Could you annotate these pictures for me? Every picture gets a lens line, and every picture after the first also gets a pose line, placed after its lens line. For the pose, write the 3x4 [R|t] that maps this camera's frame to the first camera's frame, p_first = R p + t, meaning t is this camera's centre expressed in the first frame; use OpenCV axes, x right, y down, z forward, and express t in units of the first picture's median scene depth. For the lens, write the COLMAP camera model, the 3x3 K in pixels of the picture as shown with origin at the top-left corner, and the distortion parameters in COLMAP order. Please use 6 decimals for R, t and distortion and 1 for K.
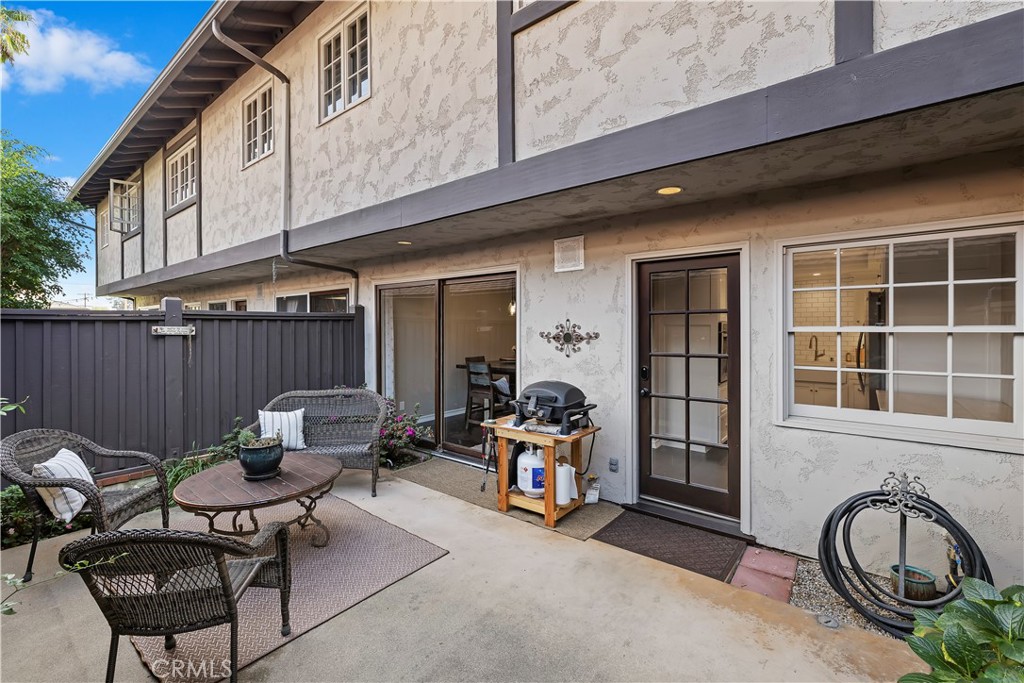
lens RADIAL K [[436.8, 0, 520.9], [0, 436.8, 331.2], [0, 0, 1]] dist [-0.001813, 0.002293]
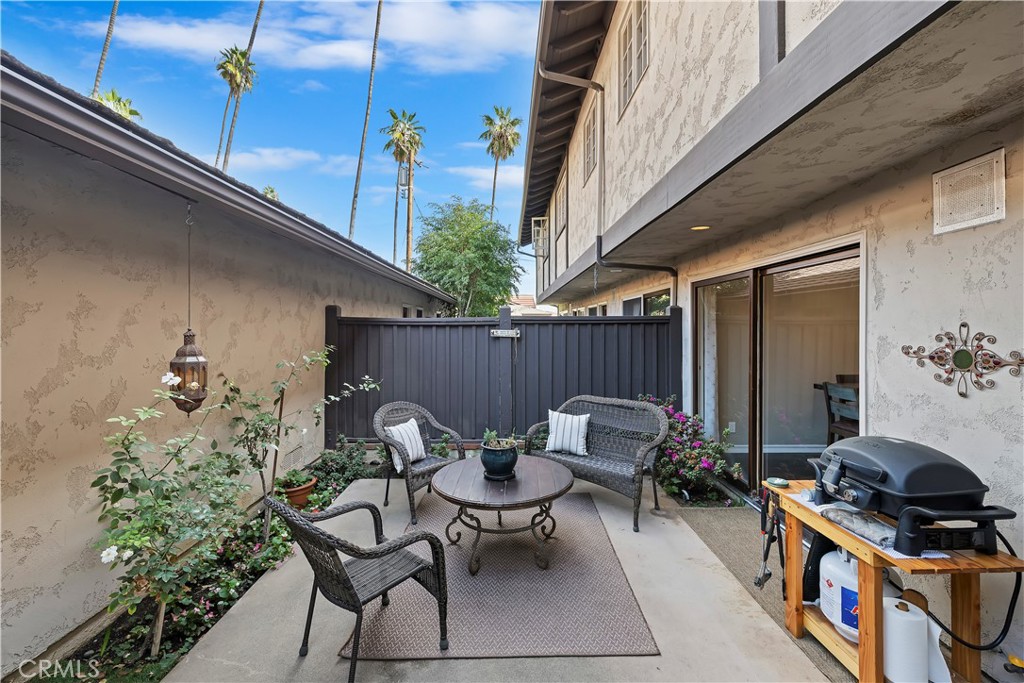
lens RADIAL K [[436.8, 0, 518.5], [0, 436.8, 328.1], [0, 0, 1]] dist [-0.001813, 0.002293]
pose [[0.627374, 0.005691, -0.778697, 0.170791], [-0.011004, 0.999938, -0.001558, -0.014182], [0.778640, 0.009546, 0.627398, 0.263892]]
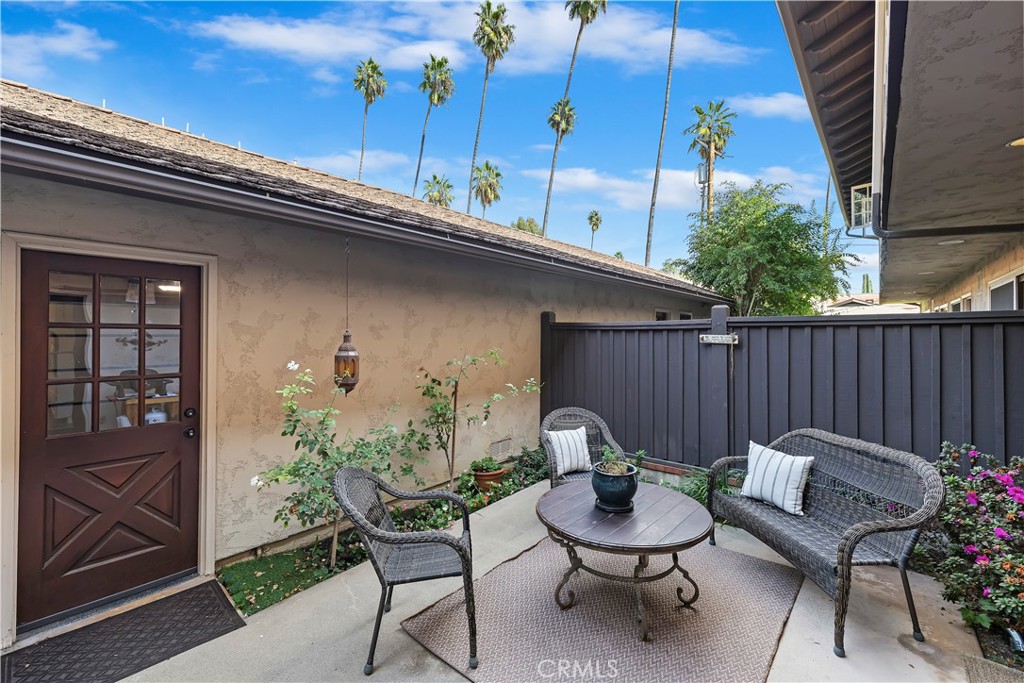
lens RADIAL K [[436.8, 0, 518.8], [0, 436.8, 333.6], [0, 0, 1]] dist [-0.001813, 0.002293]
pose [[-0.044270, 0.000923, -0.999019, 0.200855], [-0.011654, 0.999931, 0.001440, -0.009621], [0.998952, 0.011706, -0.044256, 0.587650]]
